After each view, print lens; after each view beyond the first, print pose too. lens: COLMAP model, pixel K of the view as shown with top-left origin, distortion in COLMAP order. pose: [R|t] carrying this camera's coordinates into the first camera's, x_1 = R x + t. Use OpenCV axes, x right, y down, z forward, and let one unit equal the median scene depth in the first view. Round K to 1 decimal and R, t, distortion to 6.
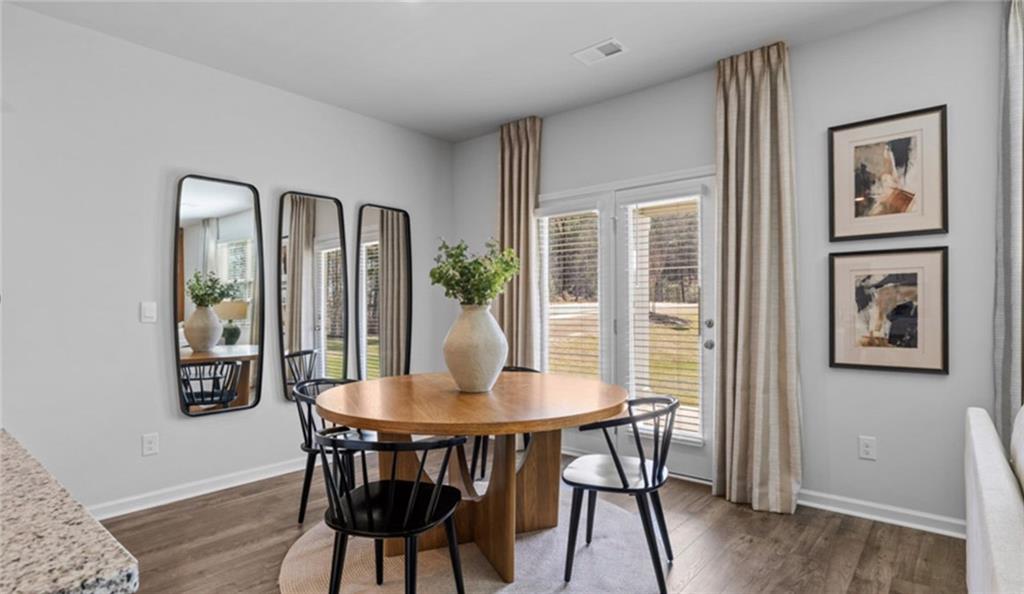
lens RADIAL K [[534.8, 0, 517.4], [0, 534.8, 304.8], [0, 0, 1]] dist [0.002202, 0.000558]
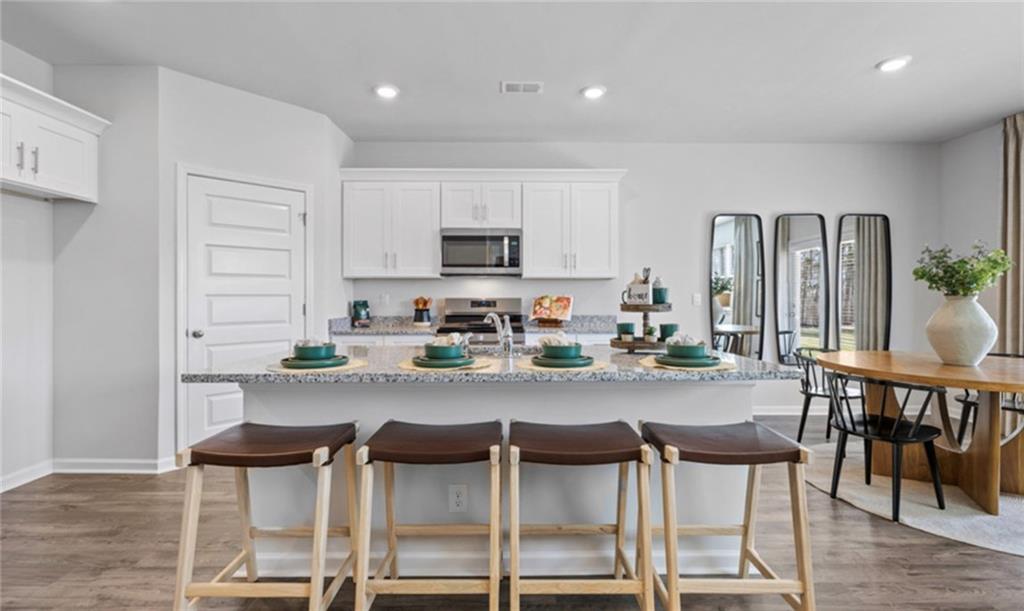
lens RADIAL K [[465.9, 0, 514.5], [0, 465.9, 295.5], [0, 0, 1]] dist [0.000828, -0.000066]
pose [[0.649802, 0.003512, -0.760096, 0.072064], [-0.003157, 0.999993, 0.001922, 0.000471], [0.760097, 0.001151, 0.649808, -0.495086]]
